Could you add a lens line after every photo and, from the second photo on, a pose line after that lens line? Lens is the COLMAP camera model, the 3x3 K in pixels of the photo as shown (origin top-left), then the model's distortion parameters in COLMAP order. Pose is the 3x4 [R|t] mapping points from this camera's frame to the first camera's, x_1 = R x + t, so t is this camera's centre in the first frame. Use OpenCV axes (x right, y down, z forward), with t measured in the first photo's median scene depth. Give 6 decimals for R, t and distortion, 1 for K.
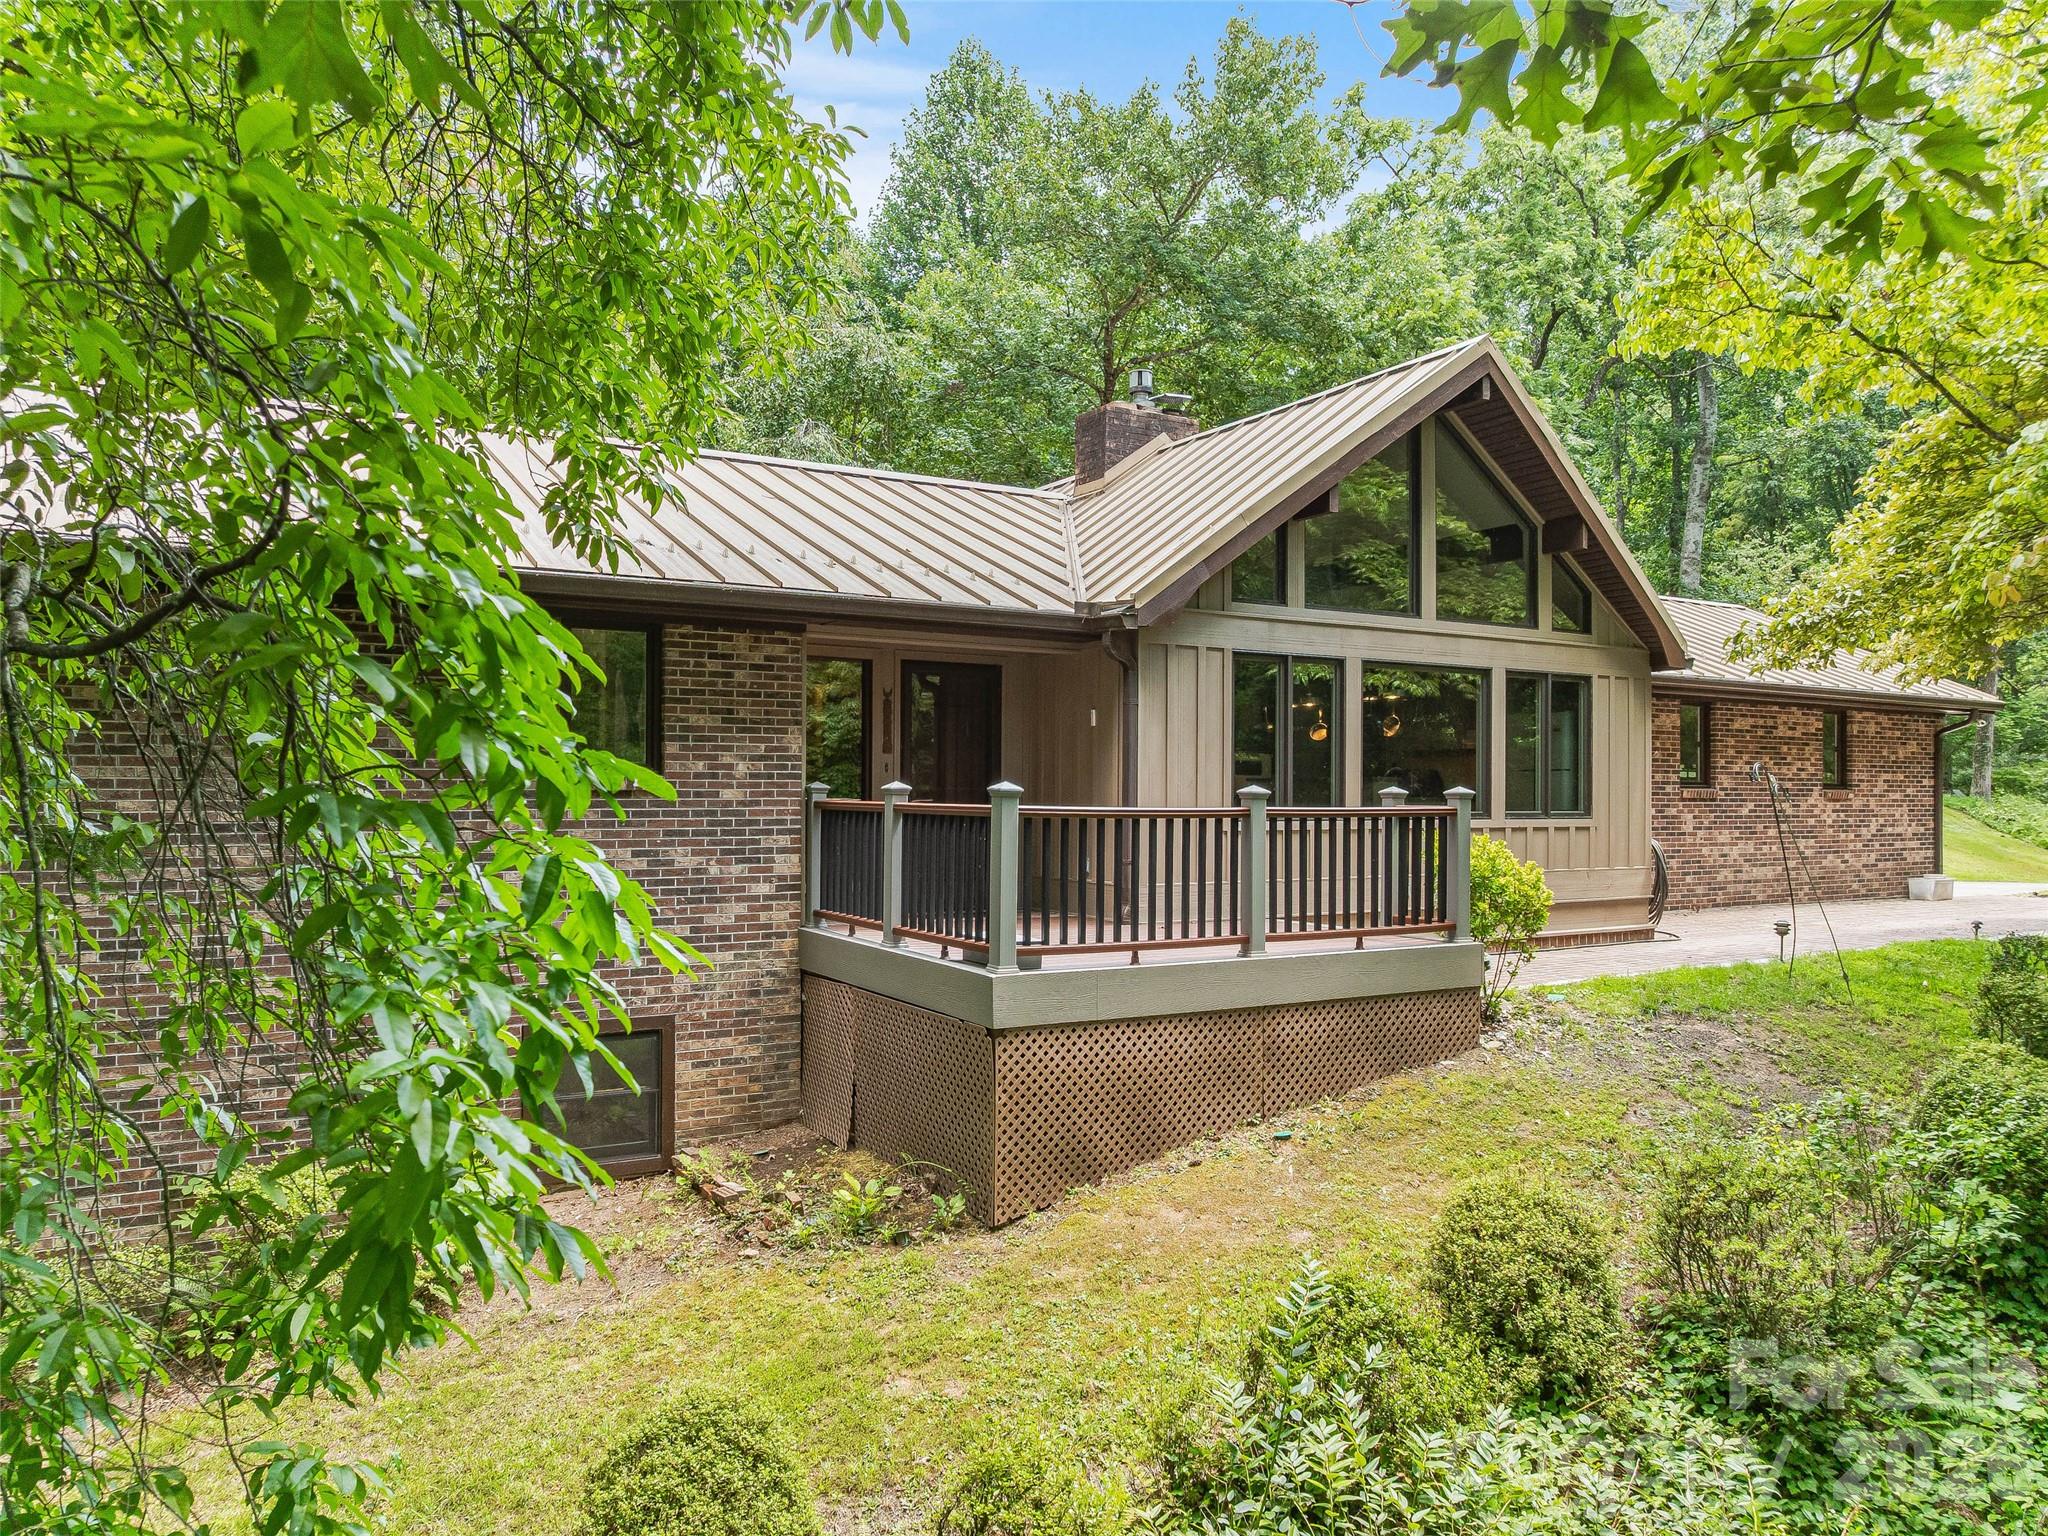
lens RADIAL K [[1432.0, 0, 1024.1], [0, 1432.0, 777.0], [0, 0, 1]] dist [-0.013103, -0.004849]
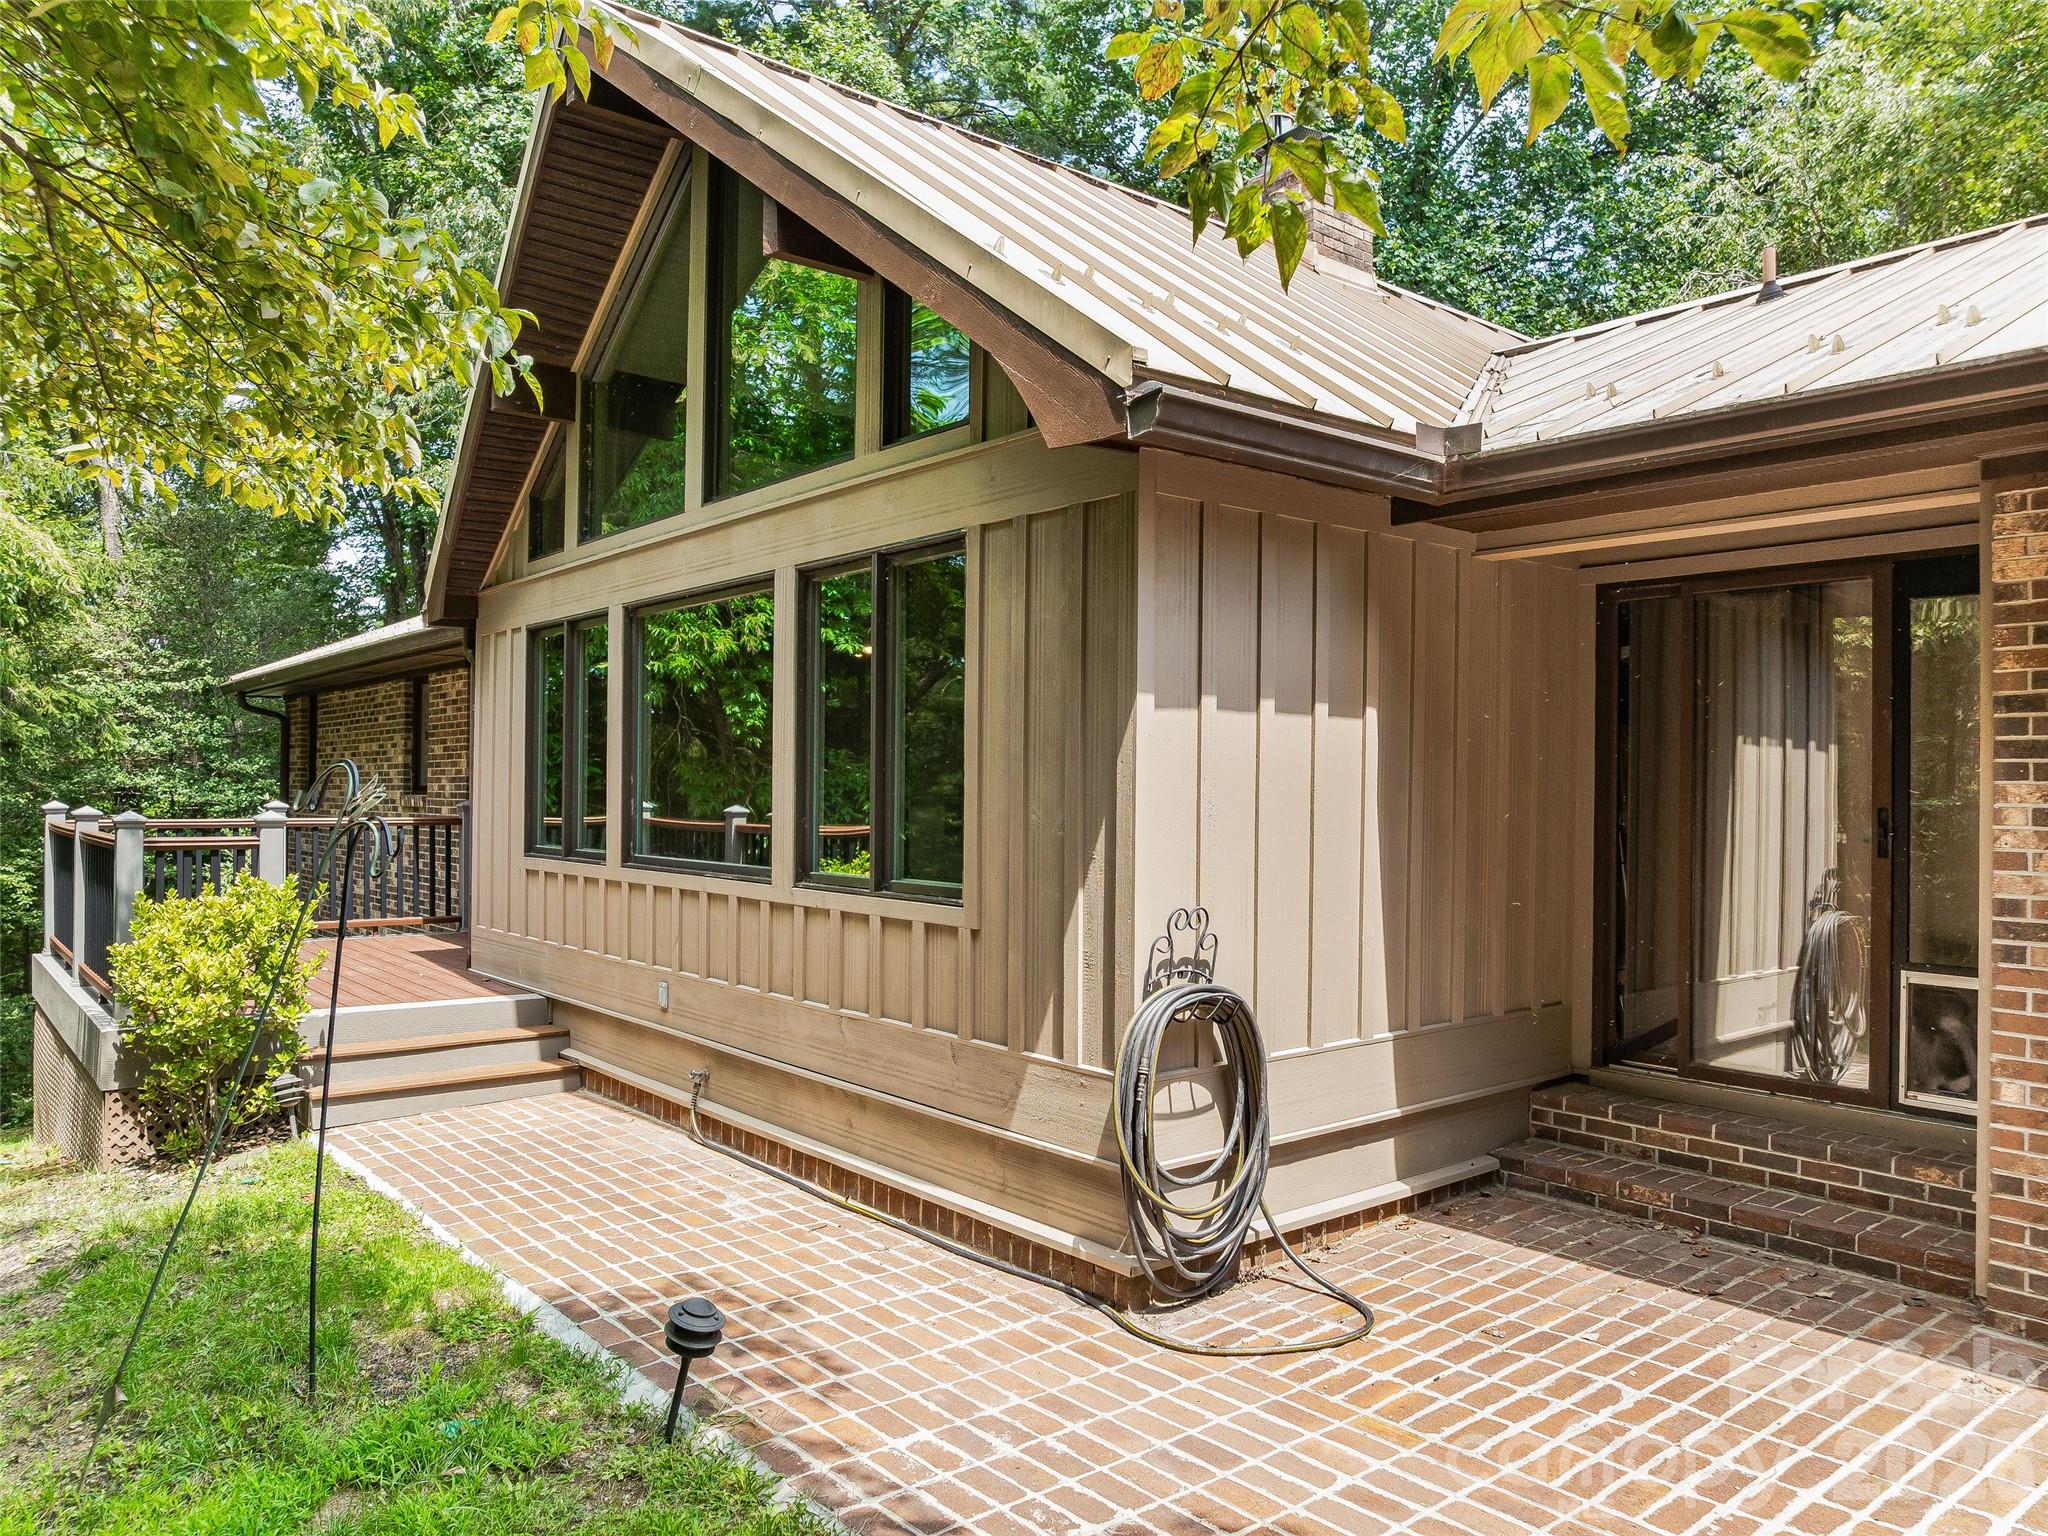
lens RADIAL K [[1432.0, 0, 1027.3], [0, 1432.0, 769.6], [0, 0, 1]] dist [-0.013103, -0.004849]
pose [[0.153254, -0.011388, -0.988121, 0.590275], [0.010115, 0.999899, -0.009955, -0.002513], [0.988135, -0.008469, 0.153353, 0.730010]]
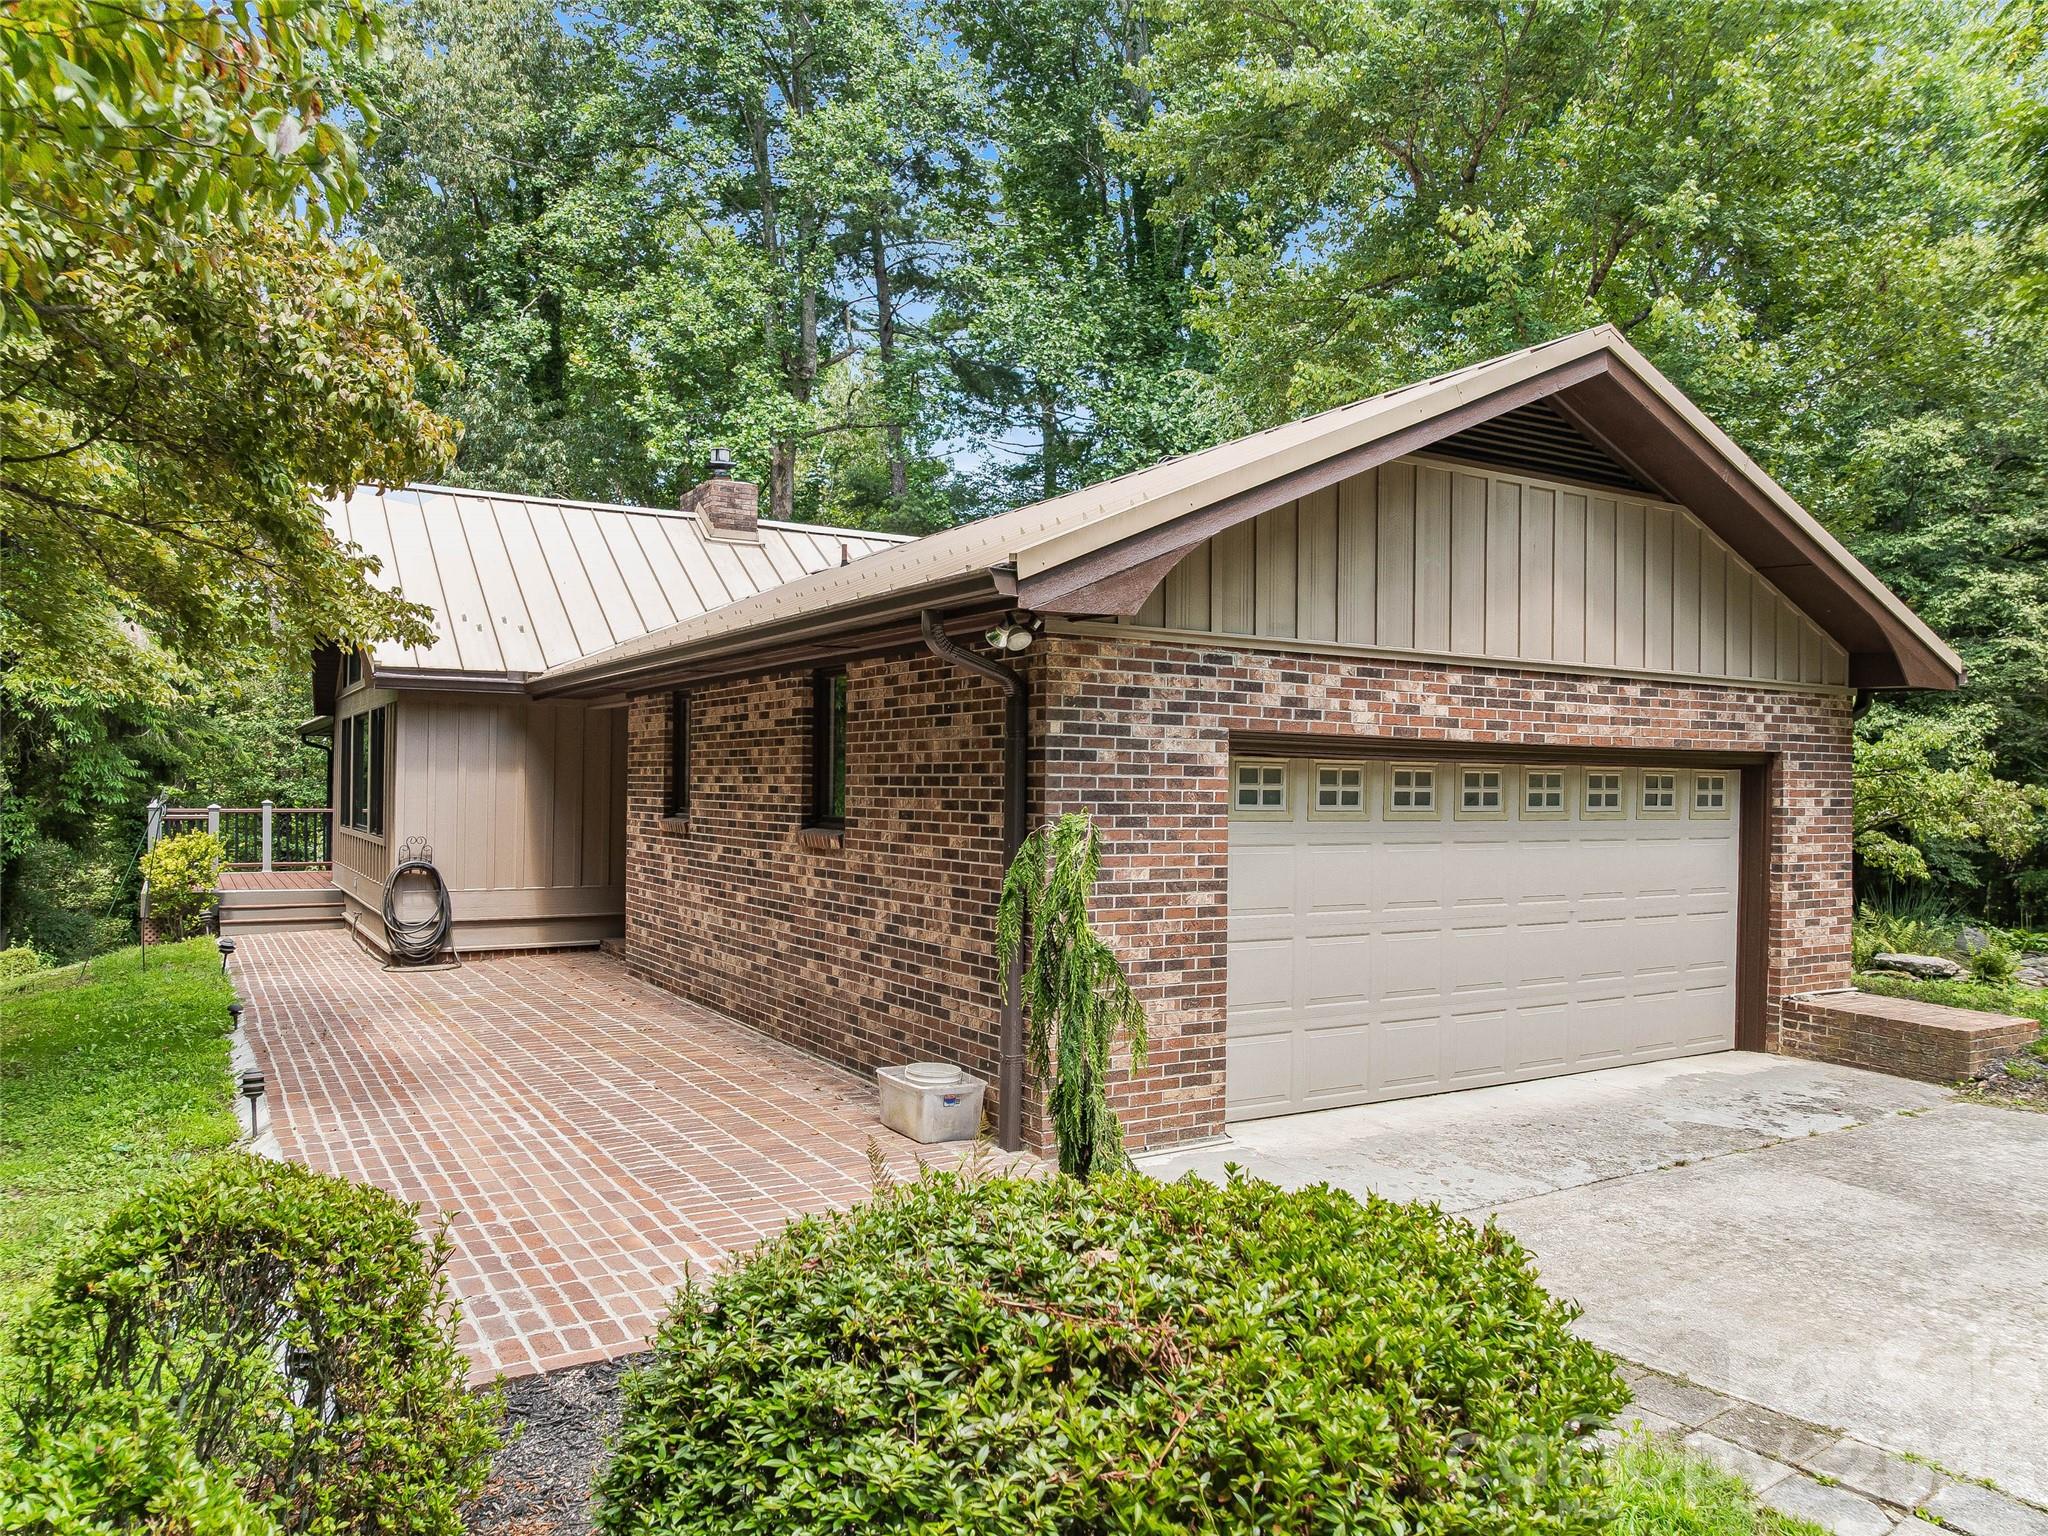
lens RADIAL K [[1432.0, 0, 1021.5], [0, 1432.0, 770.4], [0, 0, 1]] dist [-0.013103, -0.004849]
pose [[0.008548, -0.012229, -0.999889, 1.097158], [0.005670, 0.999910, -0.012181, -0.005308], [0.999947, -0.005565, 0.008616, 1.098482]]
